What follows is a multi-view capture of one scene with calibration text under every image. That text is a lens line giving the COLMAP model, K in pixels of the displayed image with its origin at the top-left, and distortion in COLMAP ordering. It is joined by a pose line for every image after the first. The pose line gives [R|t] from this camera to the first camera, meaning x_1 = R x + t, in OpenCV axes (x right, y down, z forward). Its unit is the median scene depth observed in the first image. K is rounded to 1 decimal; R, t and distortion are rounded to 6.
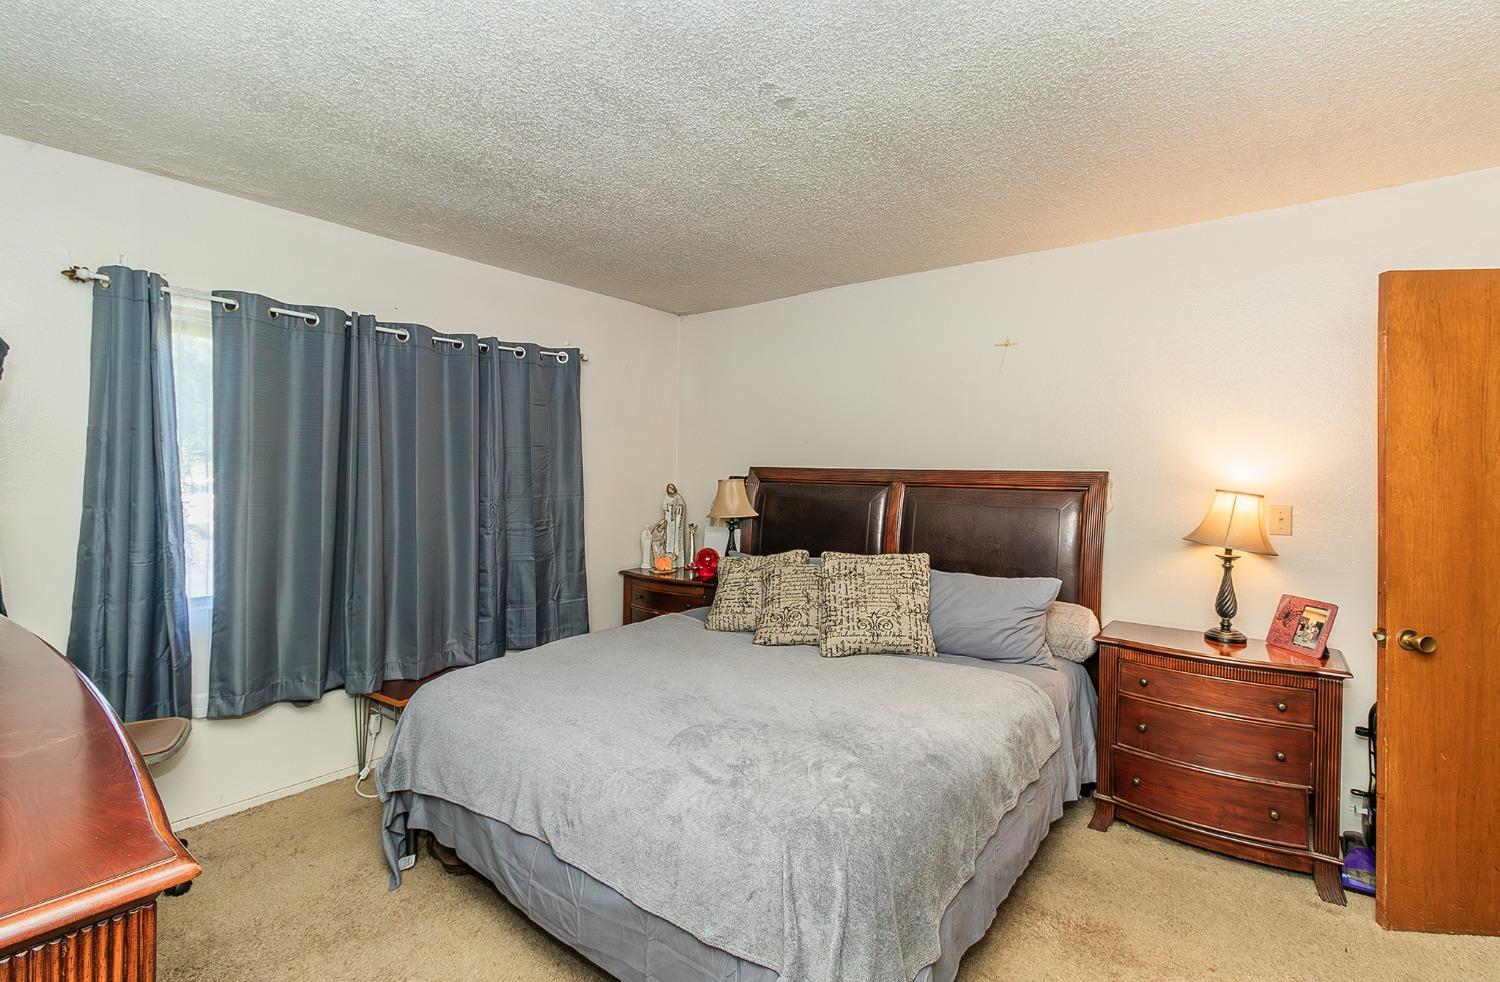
lens RADIAL K [[691.3, 0, 745.5], [0, 691.3, 477.7], [0, 0, 1]] dist [-0.003456, 0.000201]
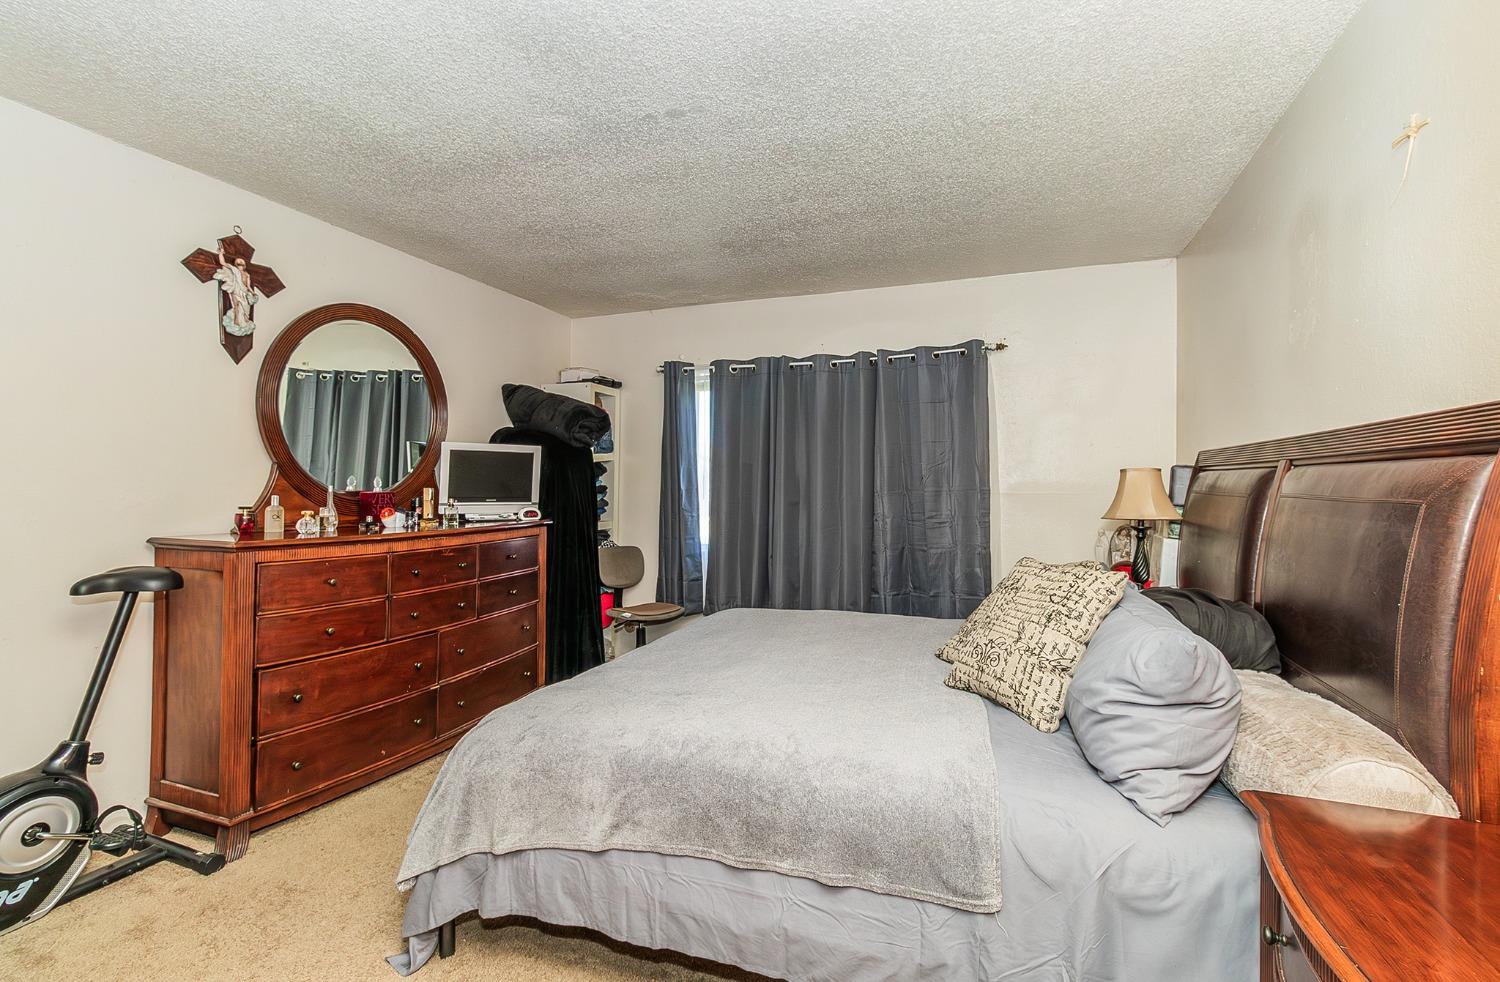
lens RADIAL K [[691.3, 0, 749.9], [0, 691.3, 491.9], [0, 0, 1]] dist [-0.003456, 0.000201]
pose [[0.276677, -0.007889, -0.960931, 0.792681], [-0.013895, 0.999829, -0.012209, 0.057040], [0.960863, 0.016731, 0.276520, 0.568336]]
